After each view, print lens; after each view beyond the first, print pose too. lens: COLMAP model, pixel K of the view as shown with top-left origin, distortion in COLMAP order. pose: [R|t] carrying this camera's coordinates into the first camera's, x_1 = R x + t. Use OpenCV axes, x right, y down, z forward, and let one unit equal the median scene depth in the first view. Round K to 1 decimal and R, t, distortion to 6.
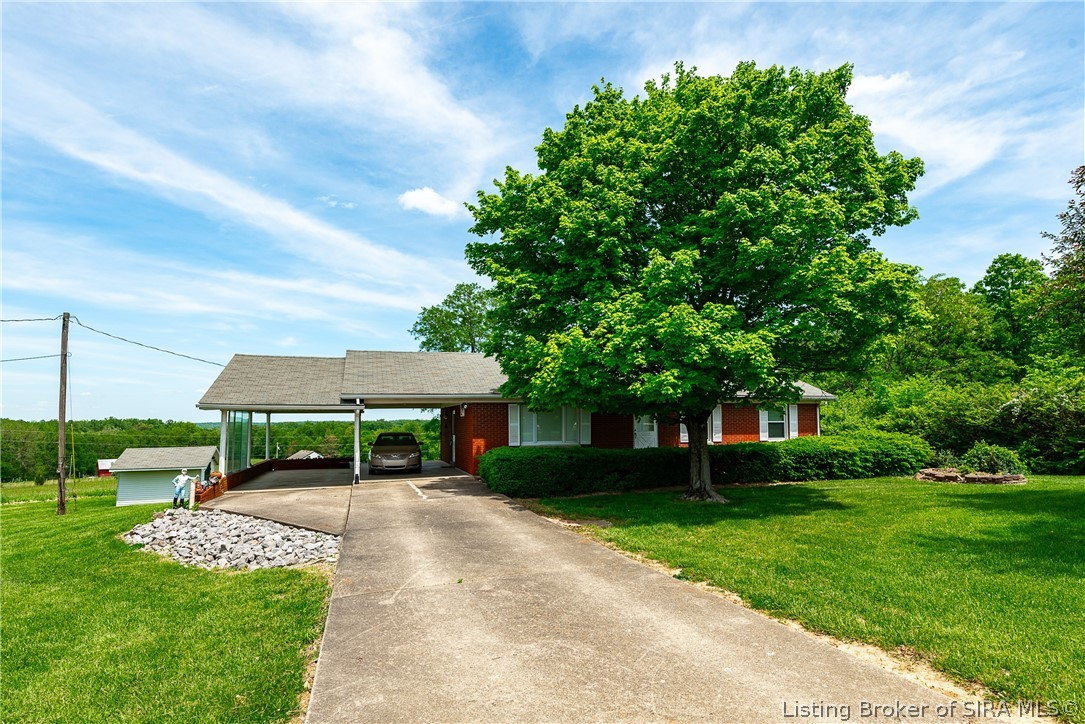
lens RADIAL K [[589.4, 0, 542.5], [0, 589.4, 362.0], [0, 0, 1]] dist [-0.000577, 0.000049]
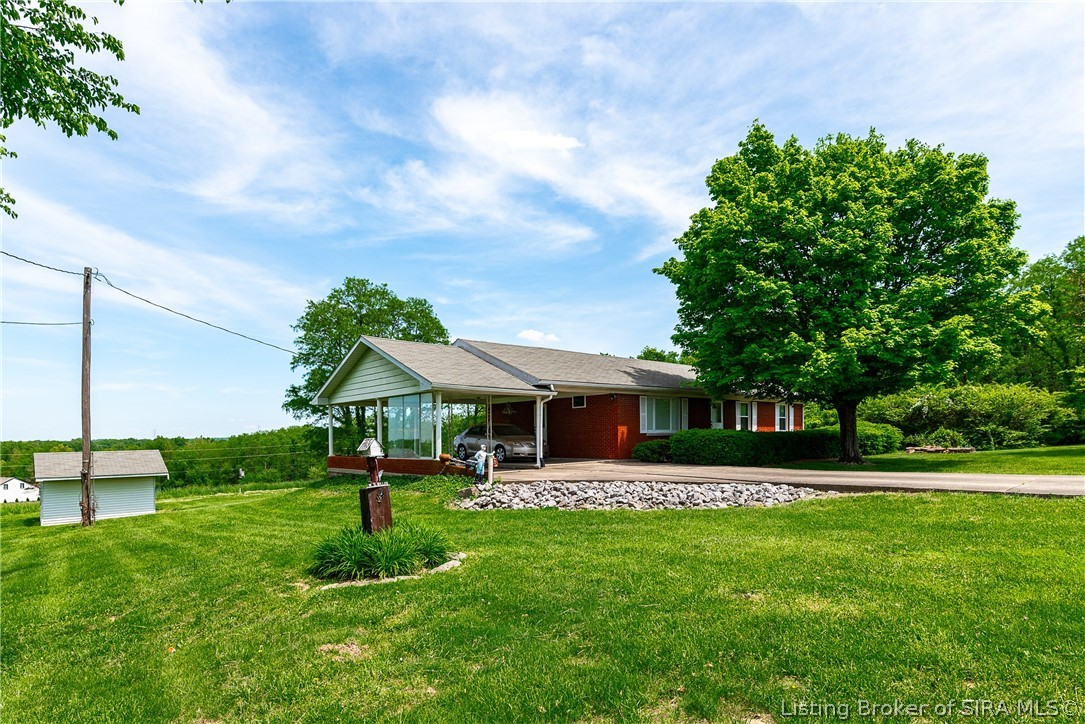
lens RADIAL K [[577.4, 0, 543.4], [0, 577.4, 336.4], [0, 0, 1]] dist [-0.003457, -0.000365]
pose [[0.917011, 0.064976, 0.393535, -0.484253], [-0.036112, 0.996115, -0.080319, 0.039886], [-0.397225, 0.059442, 0.915794, 0.044434]]
